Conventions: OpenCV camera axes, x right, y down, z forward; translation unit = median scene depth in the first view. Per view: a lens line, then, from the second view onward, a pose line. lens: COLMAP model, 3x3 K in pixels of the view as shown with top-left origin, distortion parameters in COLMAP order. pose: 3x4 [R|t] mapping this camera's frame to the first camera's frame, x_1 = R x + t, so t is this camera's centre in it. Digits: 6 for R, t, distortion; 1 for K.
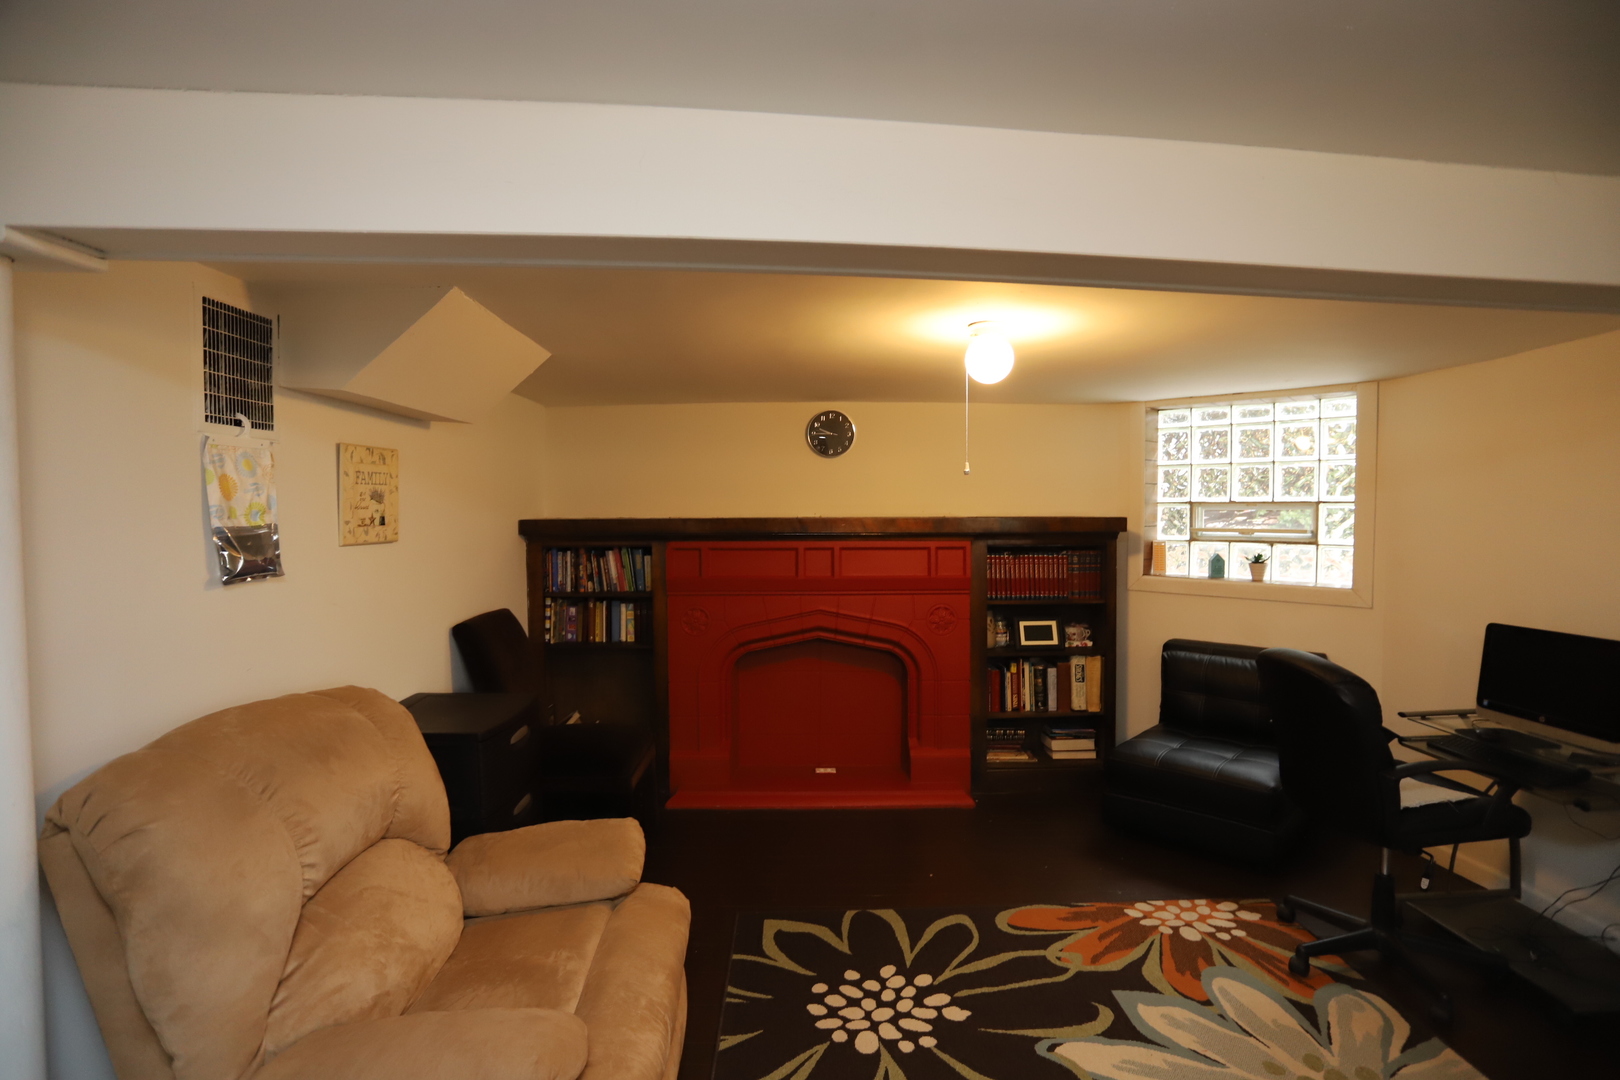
lens RADIAL K [[786.9, 0, 815.2], [0, 786.9, 539.9], [0, 0, 1]] dist [-0.076352, 0.034239]
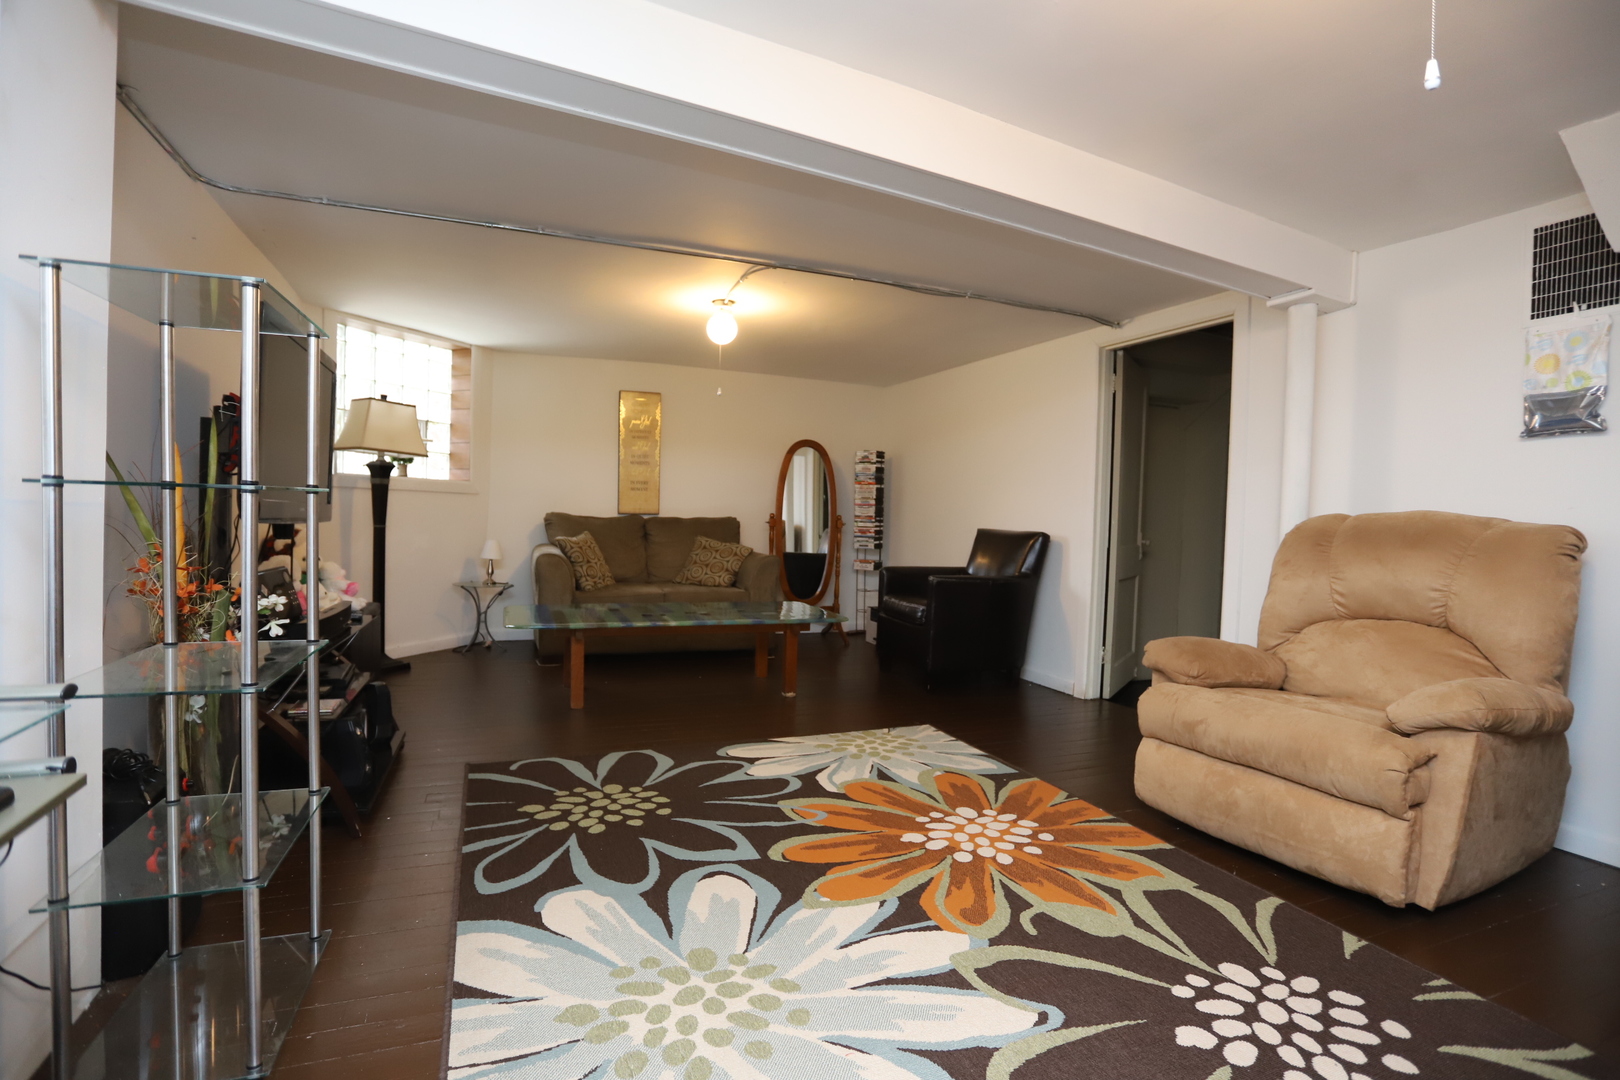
lens RADIAL K [[786.9, 0, 815.2], [0, 786.9, 539.9], [0, 0, 1]] dist [-0.076352, 0.034239]
pose [[-0.925040, -0.013470, -0.379632, 0.418145], [-0.040930, 0.997088, 0.064353, 0.094590], [0.377659, 0.075067, -0.922897, 0.821240]]
